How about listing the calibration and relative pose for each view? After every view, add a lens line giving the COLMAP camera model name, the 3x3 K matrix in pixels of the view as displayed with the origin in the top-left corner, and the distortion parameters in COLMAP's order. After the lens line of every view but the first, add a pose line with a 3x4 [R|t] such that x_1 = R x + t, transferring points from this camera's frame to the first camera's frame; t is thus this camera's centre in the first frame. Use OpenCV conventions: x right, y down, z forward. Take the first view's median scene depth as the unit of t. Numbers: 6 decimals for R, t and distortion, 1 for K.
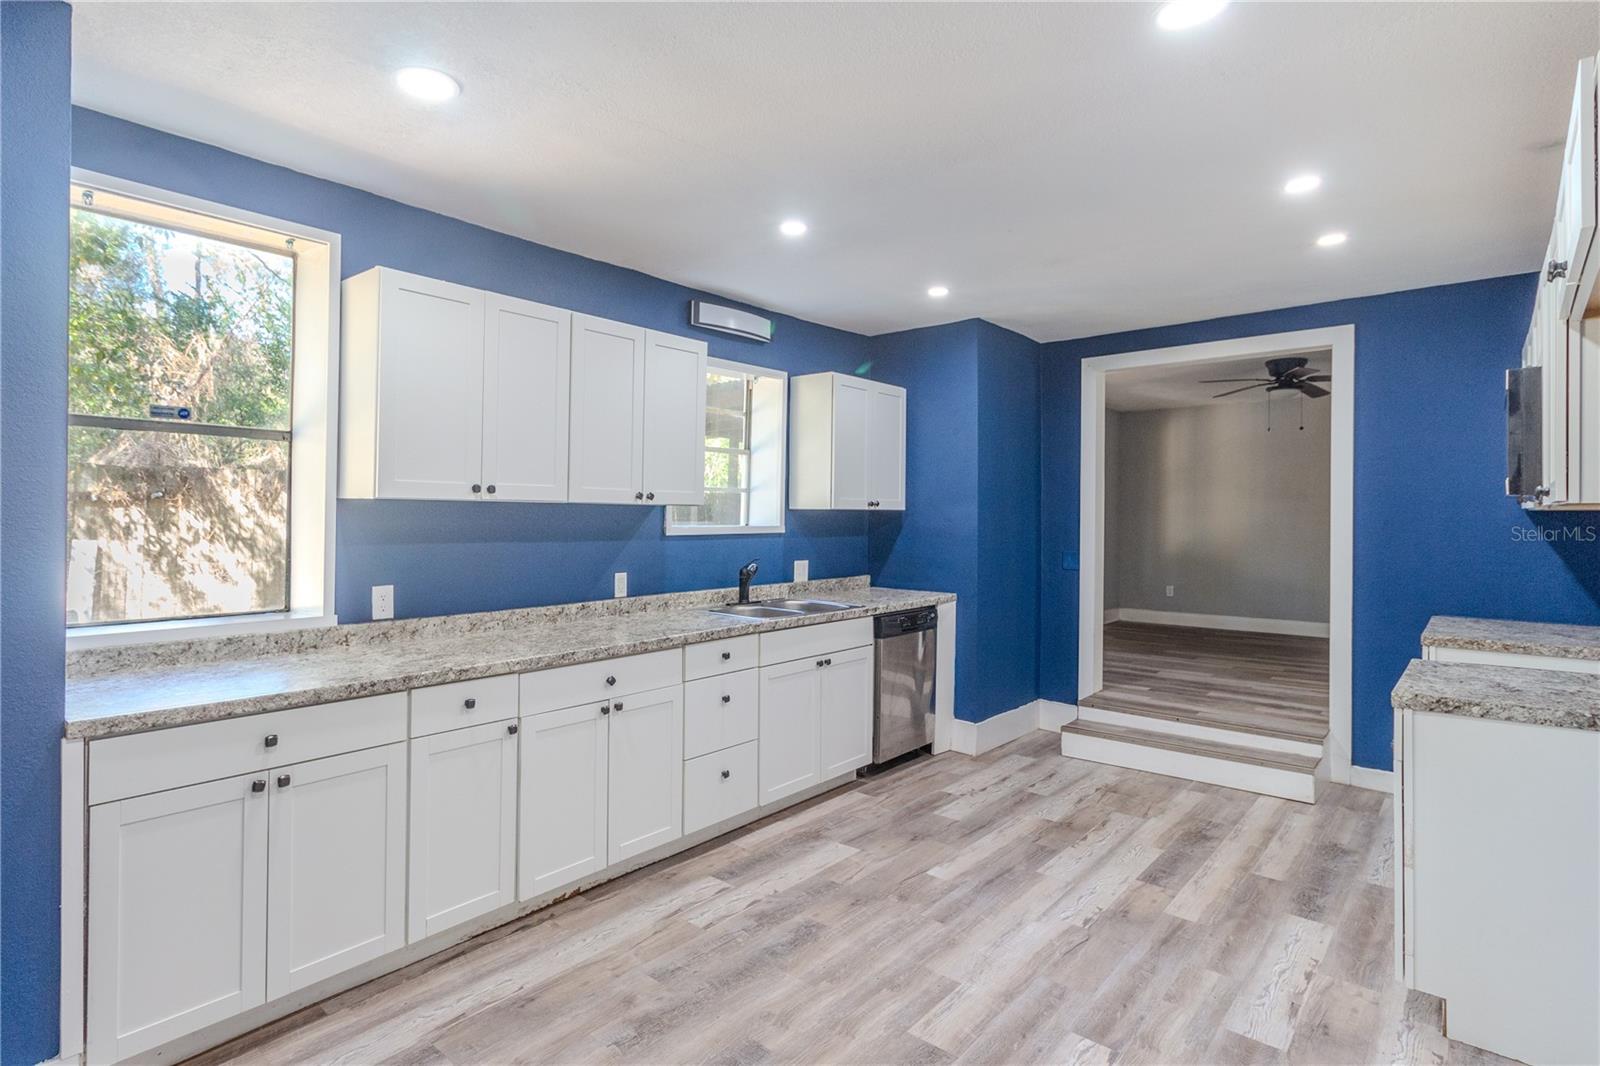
lens RADIAL K [[810.6, 0, 723.2], [0, 810.6, 518.4], [0, 0, 1]] dist [-0.000593, 0.000078]
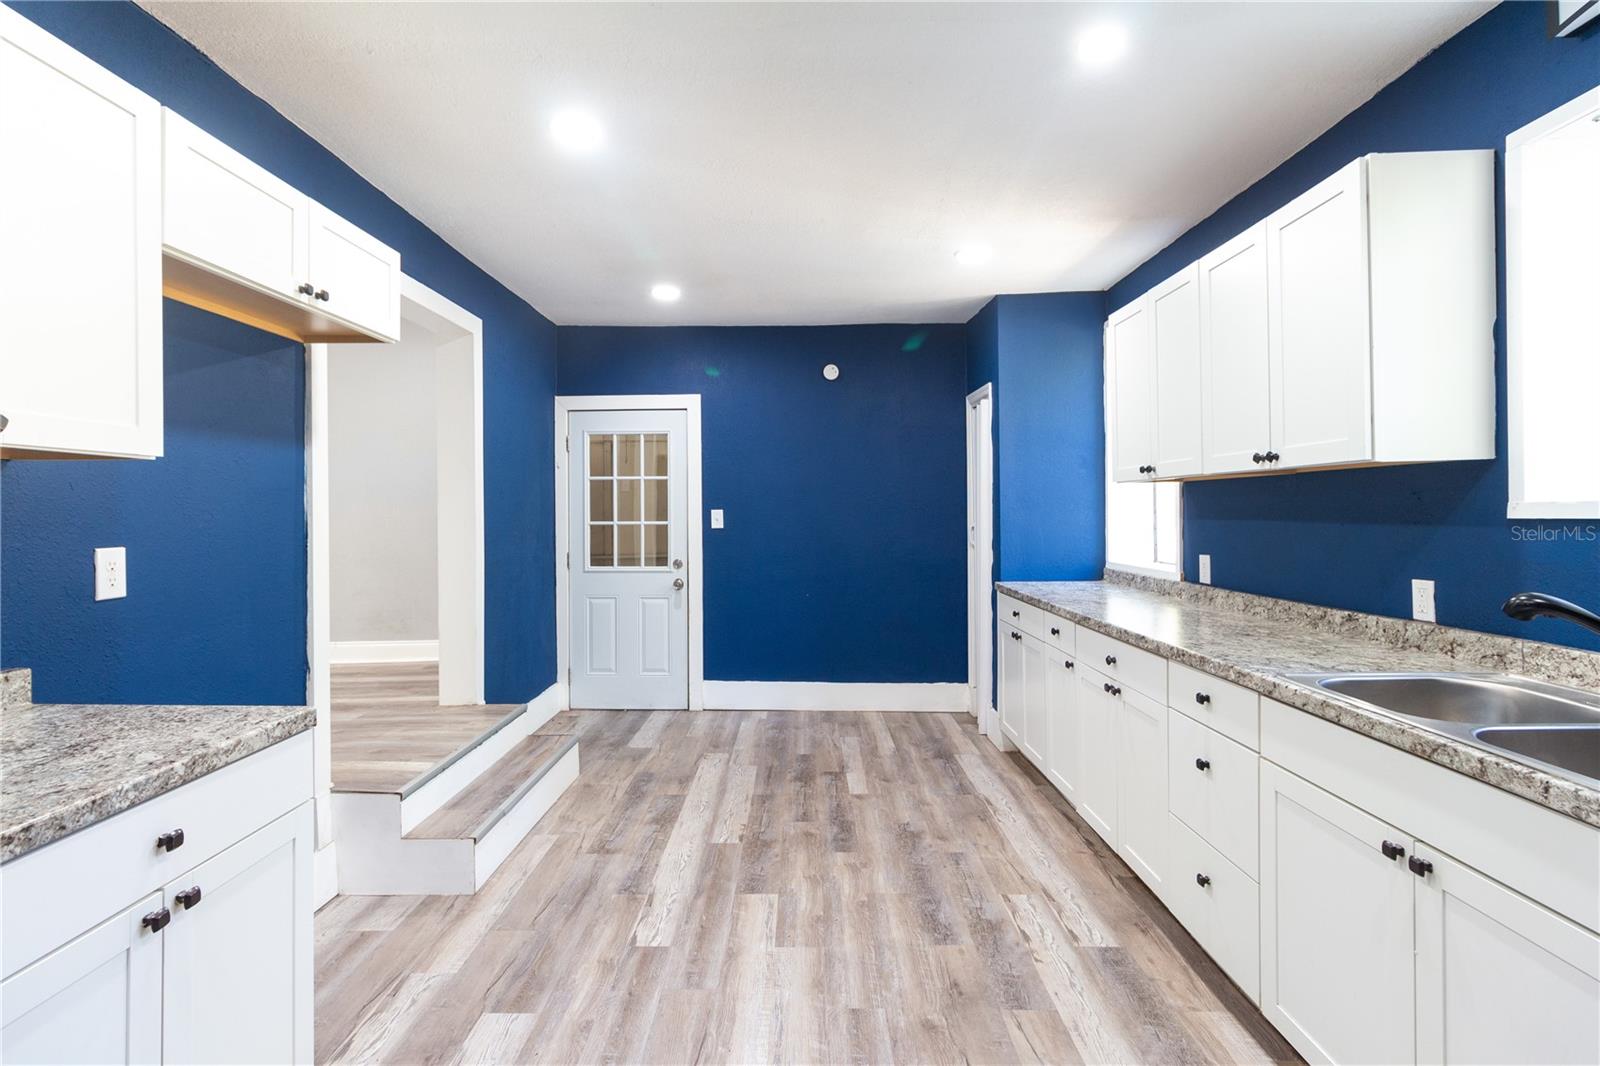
lens RADIAL K [[735.8, 0, 796.6], [0, 735.8, 511.3], [0, 0, 1]] dist [-0.000786, -0.000267]
pose [[-0.732653, -0.002732, -0.680597, 0.840795], [0.000582, 0.999989, -0.004641, 0.027369], [0.680602, -0.003796, -0.732643, 1.576993]]
